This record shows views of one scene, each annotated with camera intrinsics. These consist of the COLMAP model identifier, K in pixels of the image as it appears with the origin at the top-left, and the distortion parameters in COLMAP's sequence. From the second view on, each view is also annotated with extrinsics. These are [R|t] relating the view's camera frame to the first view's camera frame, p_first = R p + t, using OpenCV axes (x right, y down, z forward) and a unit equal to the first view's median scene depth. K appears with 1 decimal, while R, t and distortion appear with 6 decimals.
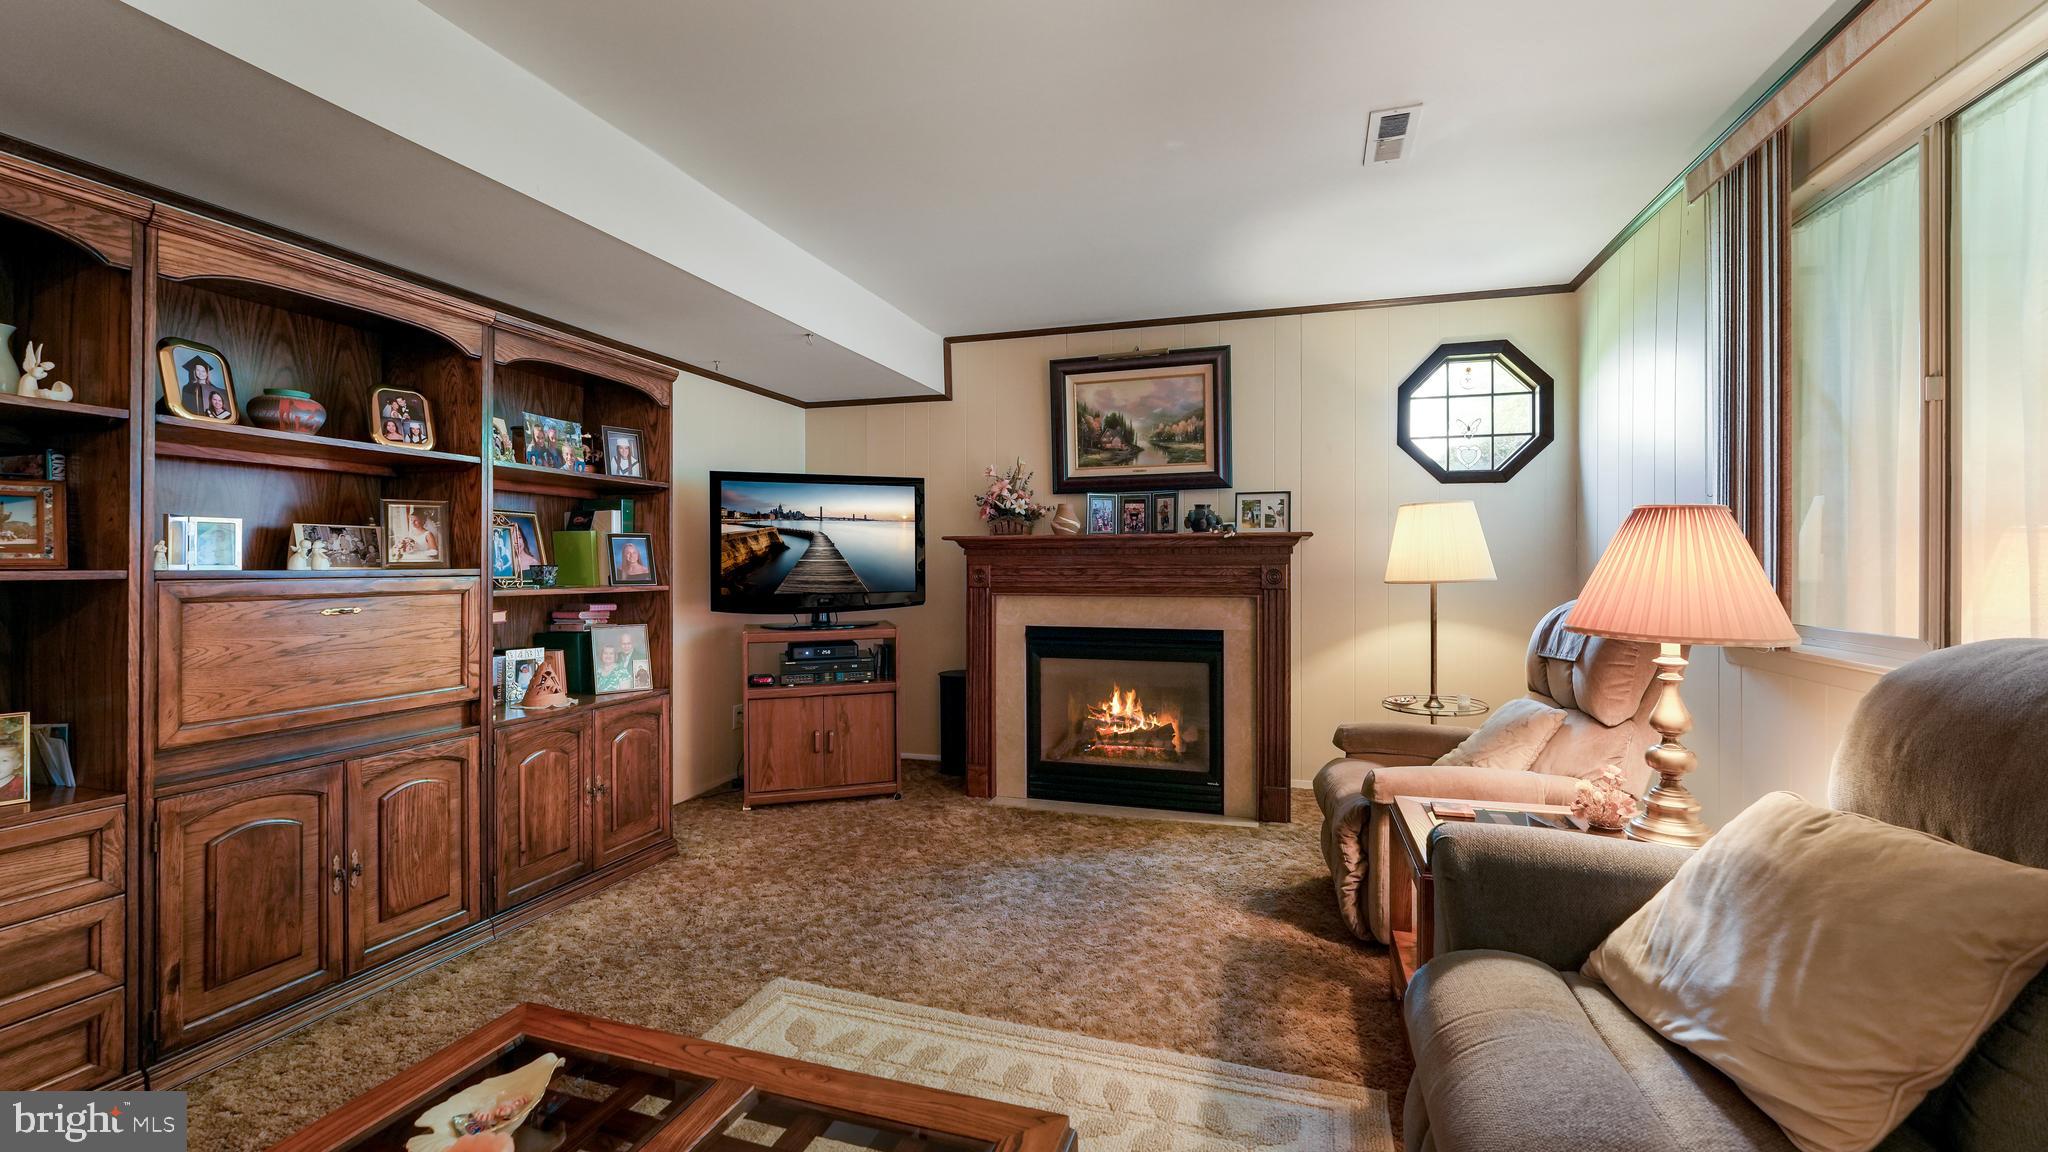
lens RADIAL K [[843.0, 0, 1021.0], [0, 843.0, 562.5], [0, 0, 1]] dist [-0.007781, -0.000421]
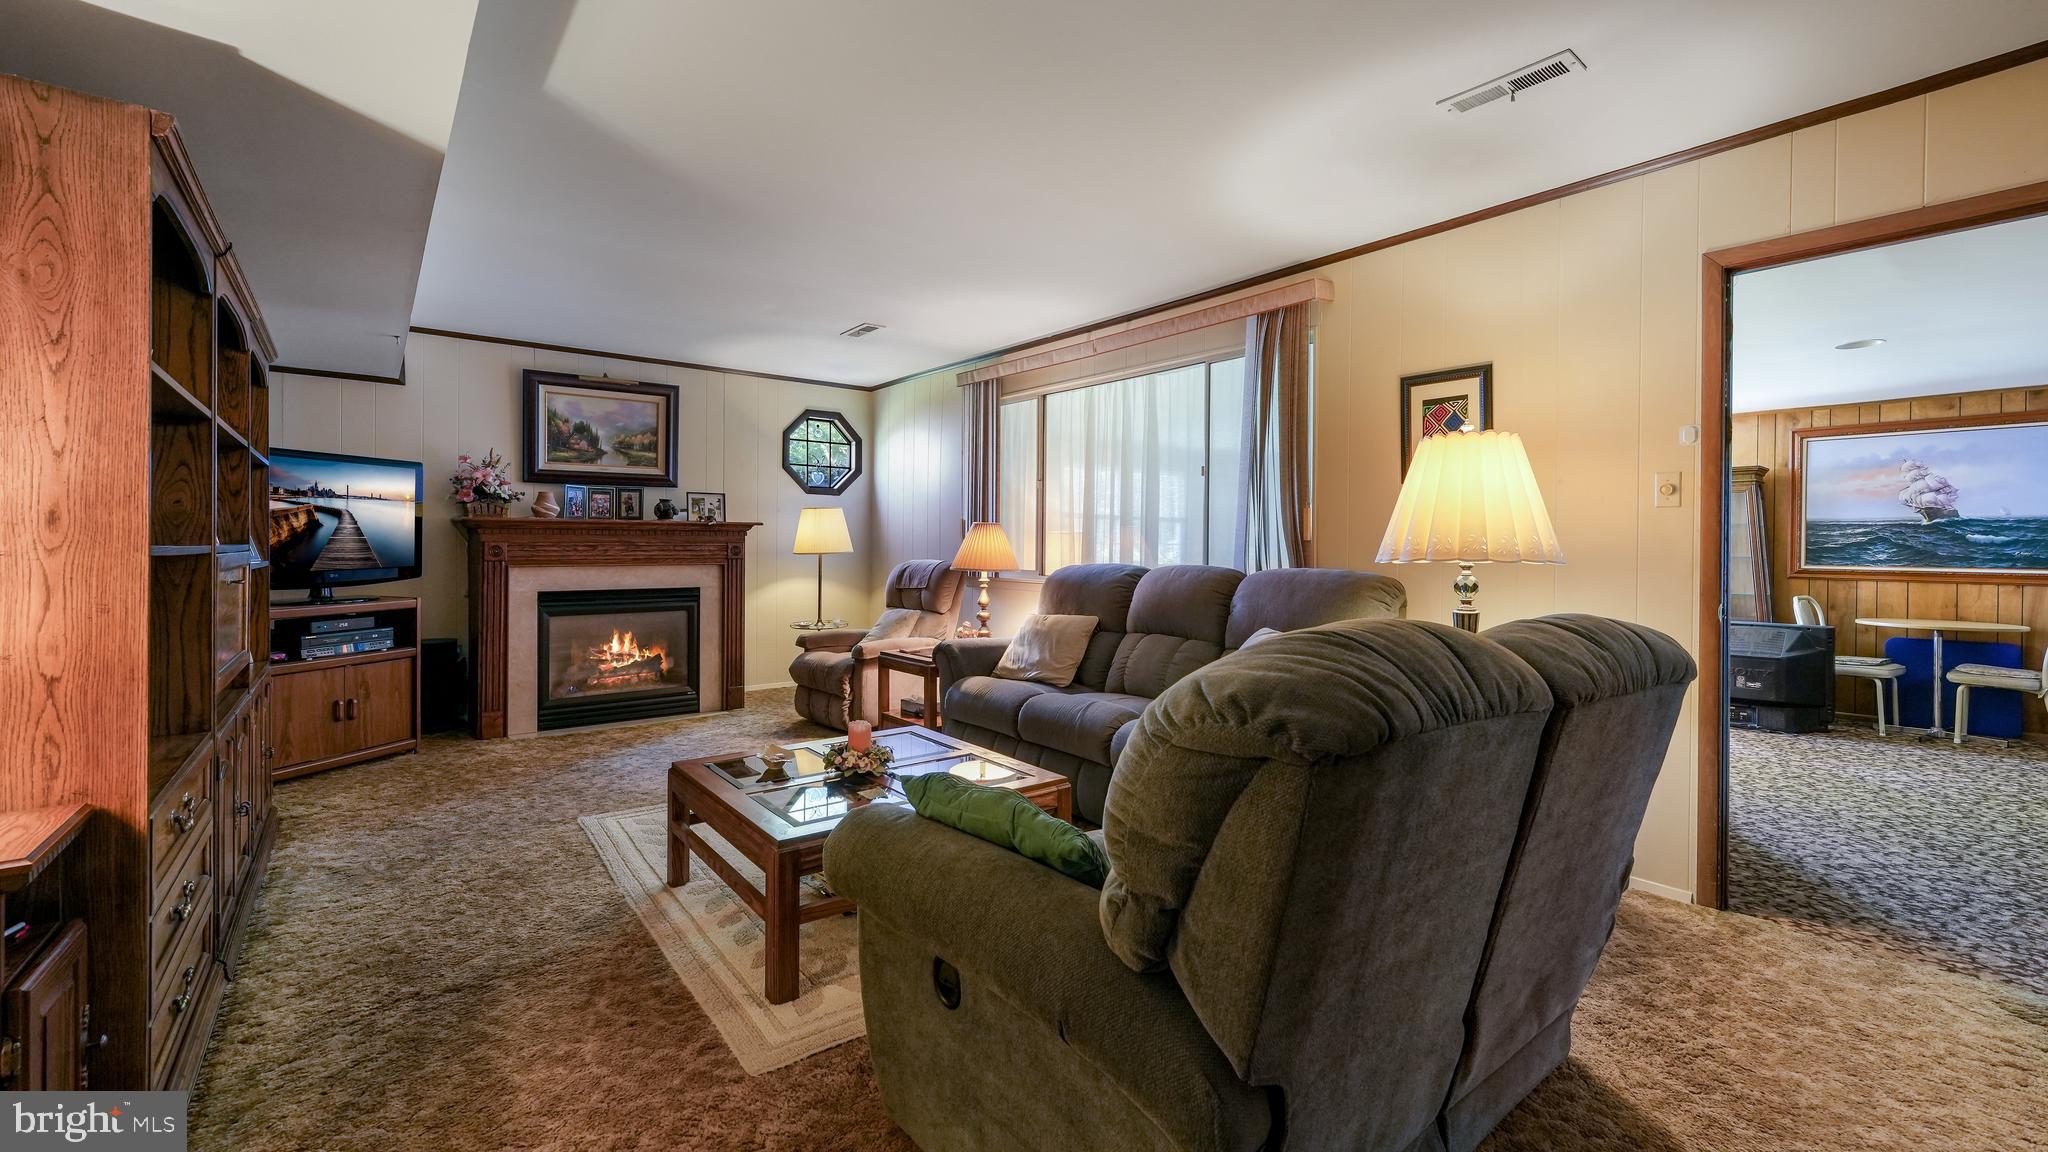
lens RADIAL K [[843.0, 0, 1023.5], [0, 843.0, 559.4], [0, 0, 1]] dist [-0.007781, -0.000421]
pose [[0.564595, -0.012712, 0.825270, -0.622168], [-0.007706, 0.999757, 0.020672, -0.002652], [-0.825332, -0.018031, 0.564360, -0.285451]]
